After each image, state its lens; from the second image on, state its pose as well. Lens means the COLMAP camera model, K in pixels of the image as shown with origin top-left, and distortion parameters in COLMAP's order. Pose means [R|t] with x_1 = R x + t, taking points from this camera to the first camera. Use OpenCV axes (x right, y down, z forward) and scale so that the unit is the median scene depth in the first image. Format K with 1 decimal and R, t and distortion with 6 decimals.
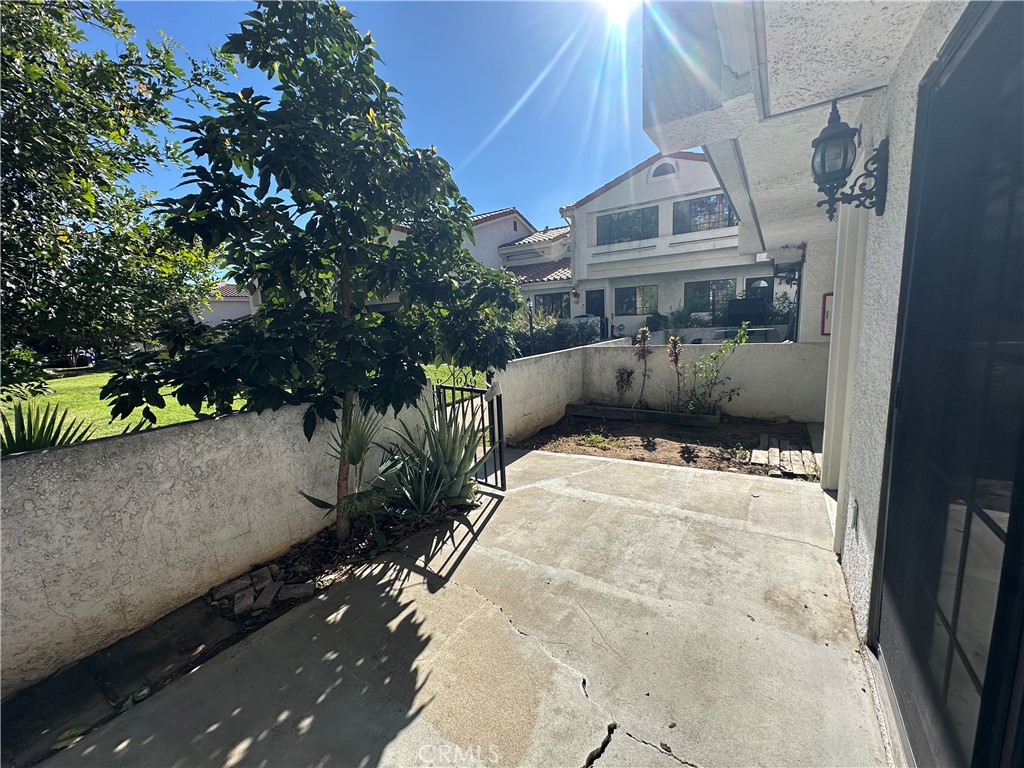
lens RADIAL K [[408.8, 0, 511.1], [0, 408.8, 384.9], [0, 0, 1]] dist [-0.001655, 0.001163]
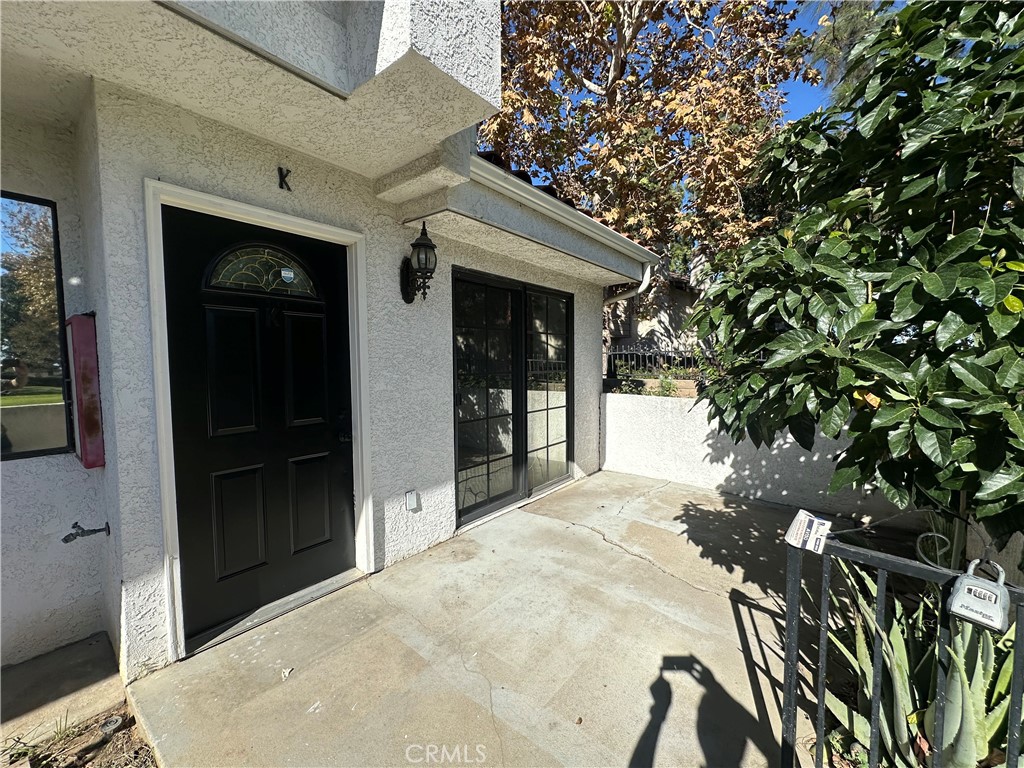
lens RADIAL K [[408.8, 0, 511.1], [0, 408.8, 384.9], [0, 0, 1]] dist [-0.001655, 0.001163]
pose [[-0.993369, 0.047003, 0.104924, 0.265934], [0.068330, 0.975309, 0.210006, -0.310388], [-0.092463, 0.215783, -0.972054, 1.946093]]
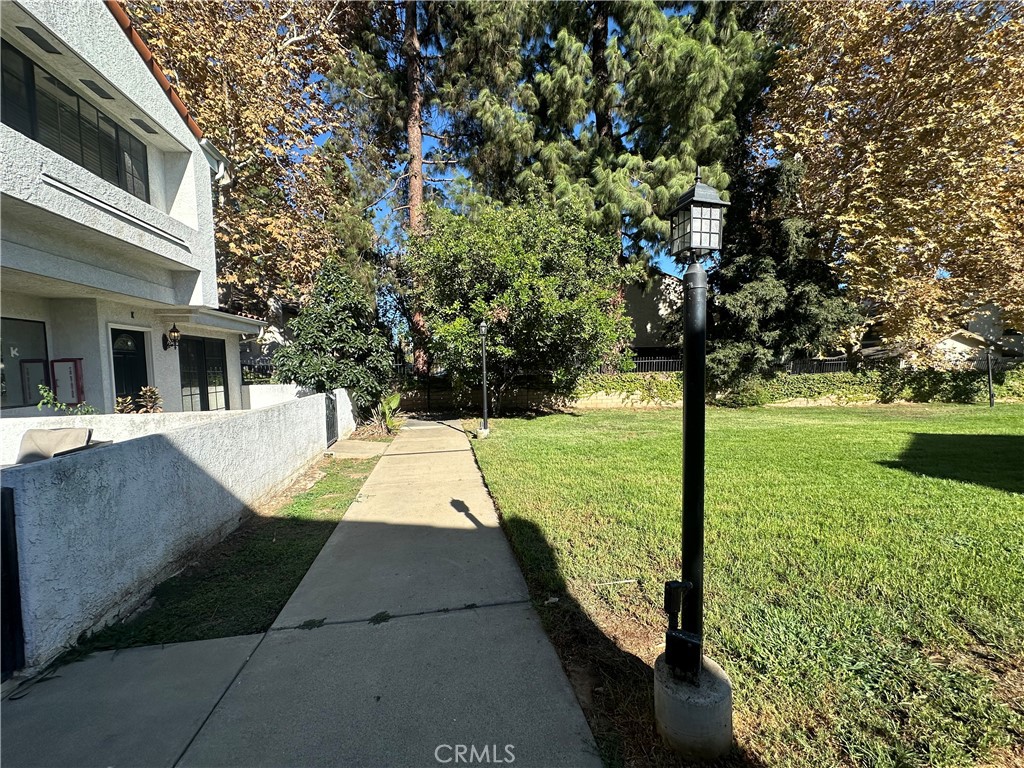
lens RADIAL K [[408.8, 0, 511.1], [0, 408.8, 384.9], [0, 0, 1]] dist [-0.001655, 0.001163]
pose [[-0.724130, 0.103686, -0.681824, 0.952949], [-0.048391, 0.978559, 0.200204, -0.844431], [0.687963, 0.177967, -0.703587, 5.102813]]
